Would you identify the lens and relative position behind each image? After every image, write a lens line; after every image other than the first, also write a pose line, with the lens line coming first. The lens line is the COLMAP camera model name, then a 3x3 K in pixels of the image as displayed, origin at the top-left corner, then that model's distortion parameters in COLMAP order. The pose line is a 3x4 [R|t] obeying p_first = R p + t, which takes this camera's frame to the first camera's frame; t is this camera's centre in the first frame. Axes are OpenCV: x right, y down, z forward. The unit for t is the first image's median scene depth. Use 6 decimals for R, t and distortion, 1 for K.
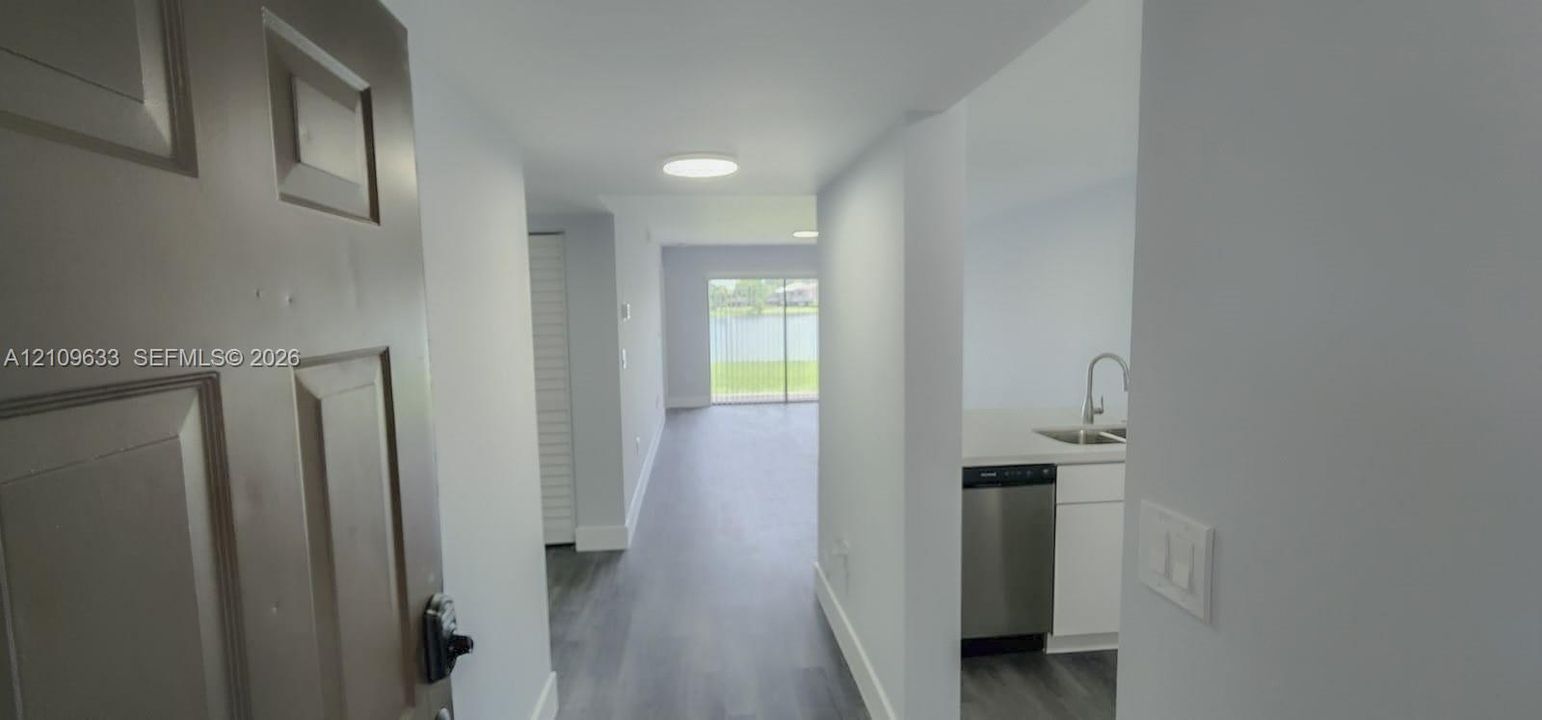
lens RADIAL K [[660.1, 0, 771.0], [0, 660.1, 360.0], [0, 0, 1]] dist [-0.011213, -0.000036]
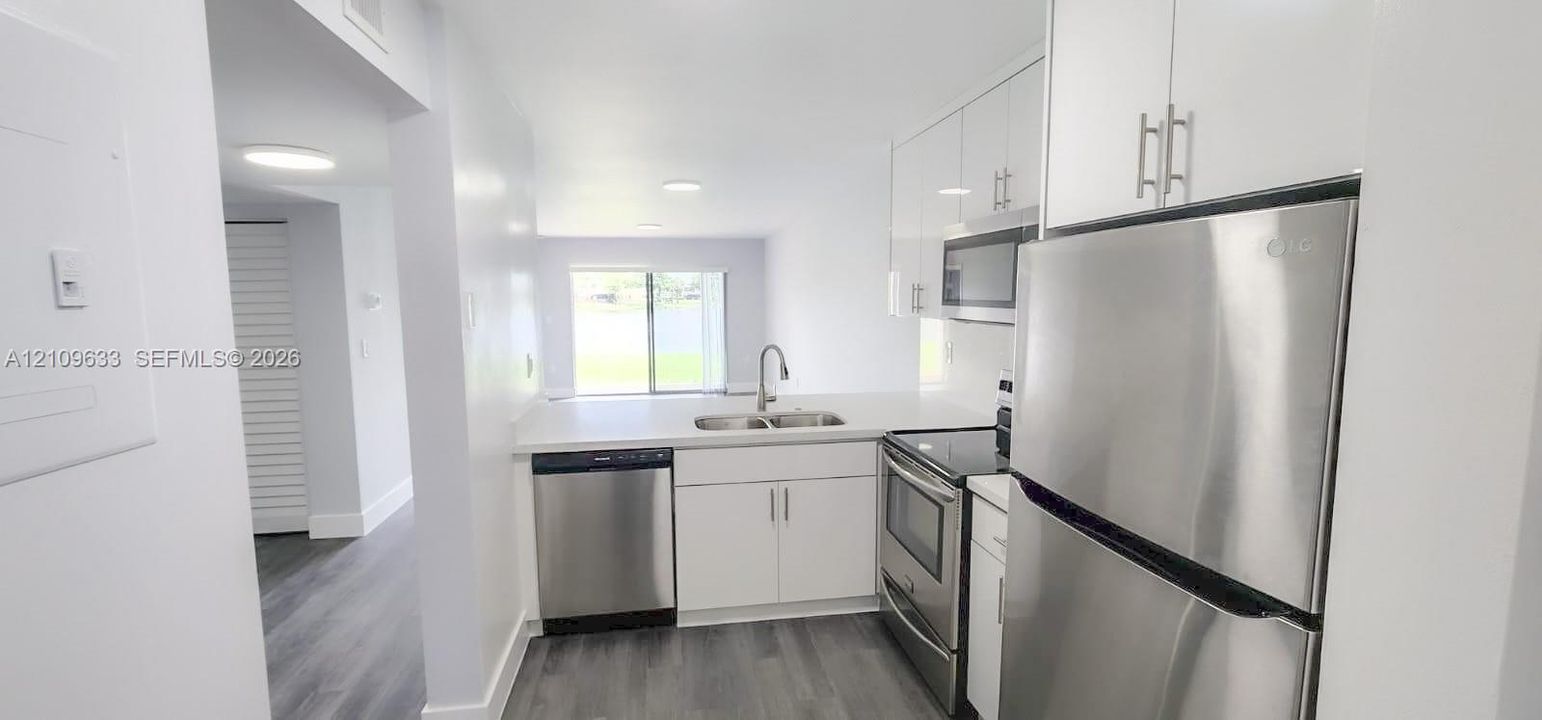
lens RADIAL K [[648.9, 0, 771.0], [0, 648.9, 360.0], [0, 0, 1]] dist [-0.000550, -0.000042]
pose [[0.997879, 0.003676, 0.065000, 0.339667], [-0.004430, 0.999925, 0.011459, 0.001970], [-0.064953, -0.011722, 0.997819, -0.032550]]
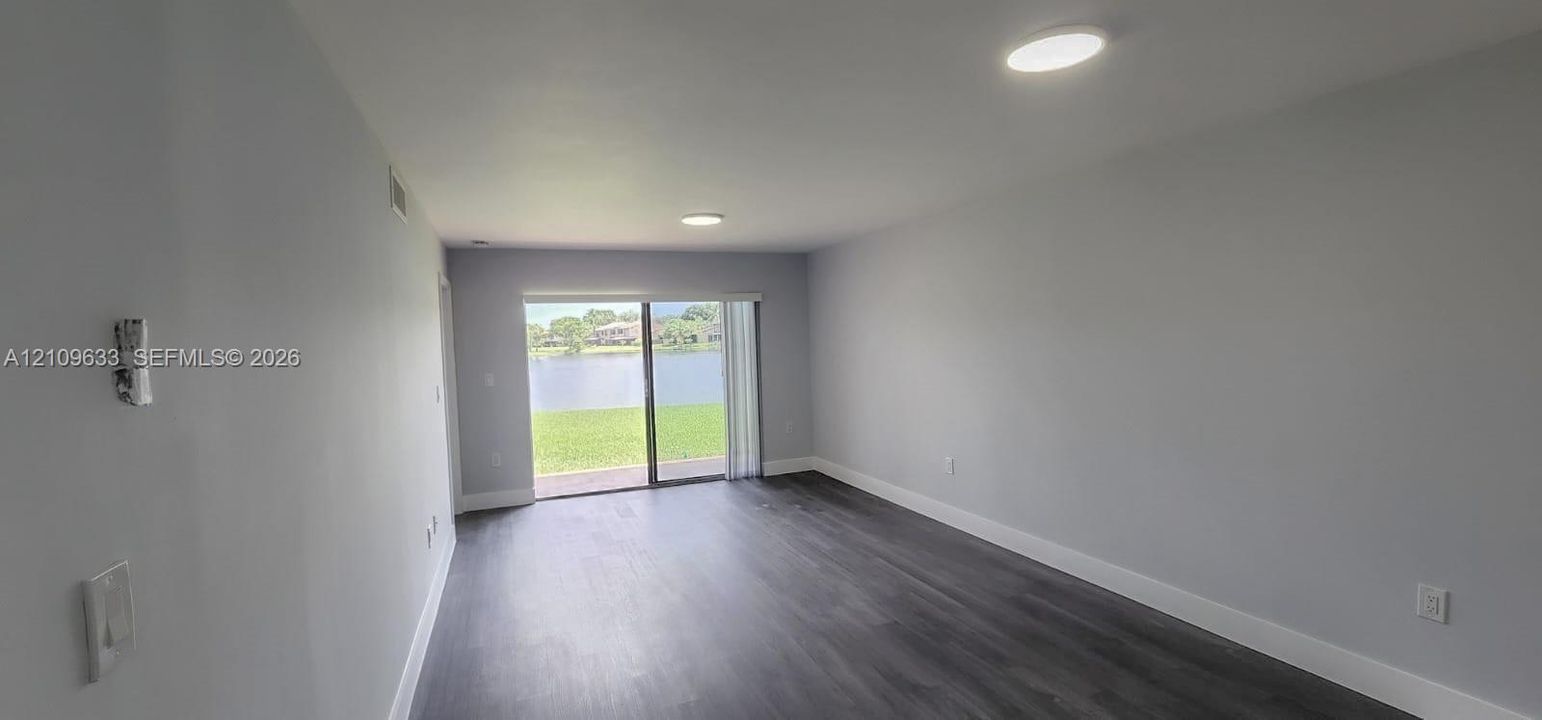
lens RADIAL K [[660.1, 0, 771.0], [0, 660.1, 360.0], [0, 0, 1]] dist [-0.011213, -0.000036]
pose [[0.964025, -0.026576, 0.264478, -0.091110], [0.041463, 0.997844, -0.050864, -0.056673], [-0.262556, 0.060001, 0.963049, 0.782221]]
